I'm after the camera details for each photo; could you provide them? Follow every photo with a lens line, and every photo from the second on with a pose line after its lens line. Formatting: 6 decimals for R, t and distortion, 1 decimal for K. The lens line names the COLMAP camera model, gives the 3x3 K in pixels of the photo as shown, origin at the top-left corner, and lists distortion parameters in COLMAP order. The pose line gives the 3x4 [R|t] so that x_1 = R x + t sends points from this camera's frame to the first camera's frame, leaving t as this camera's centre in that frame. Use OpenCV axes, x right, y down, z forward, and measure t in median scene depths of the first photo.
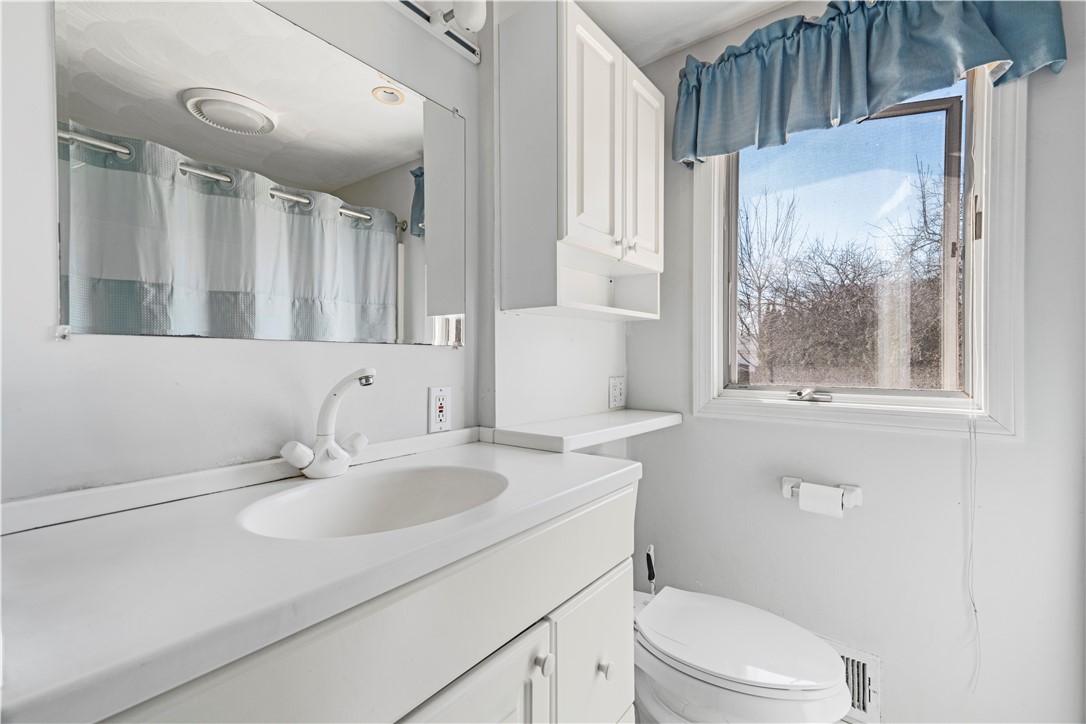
lens RADIAL K [[477.1, 0, 539.1], [0, 477.1, 357.3], [0, 0, 1]] dist [0.046222, -0.008035]
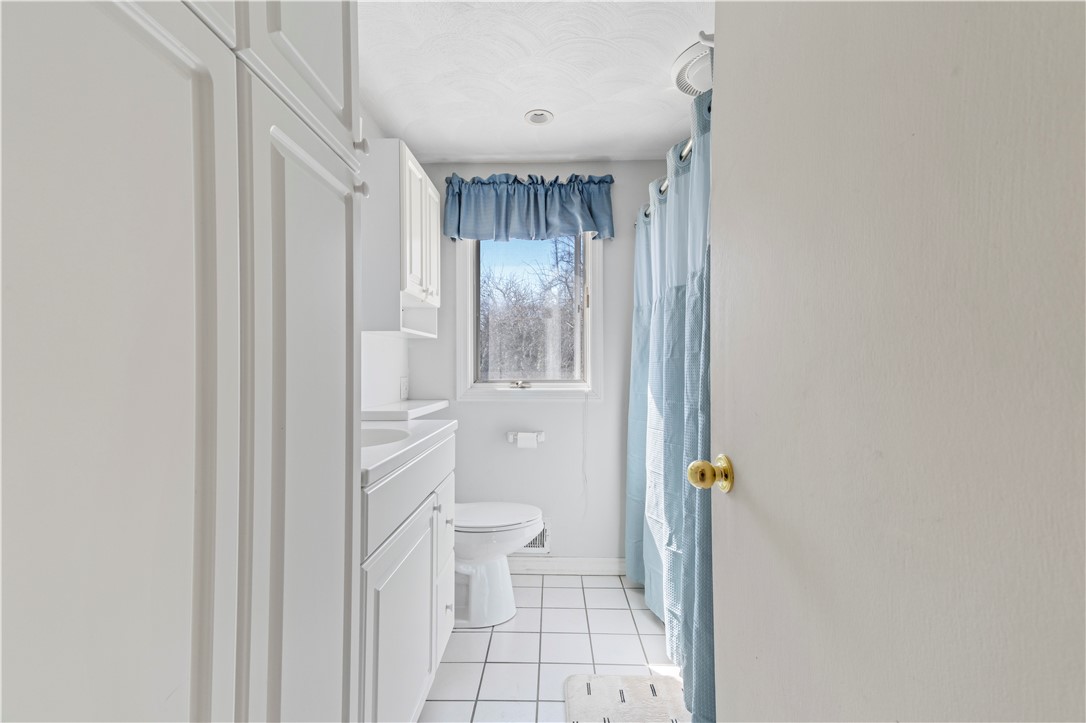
lens RADIAL K [[477.1, 0, 543.0], [0, 477.1, 361.5], [0, 0, 1]] dist [0.002936, 0.000174]
pose [[0.801041, 0.003870, 0.598597, -0.423761], [-0.000163, 0.999980, -0.006247, 0.004399], [-0.598609, 0.004907, 0.801026, -0.453484]]
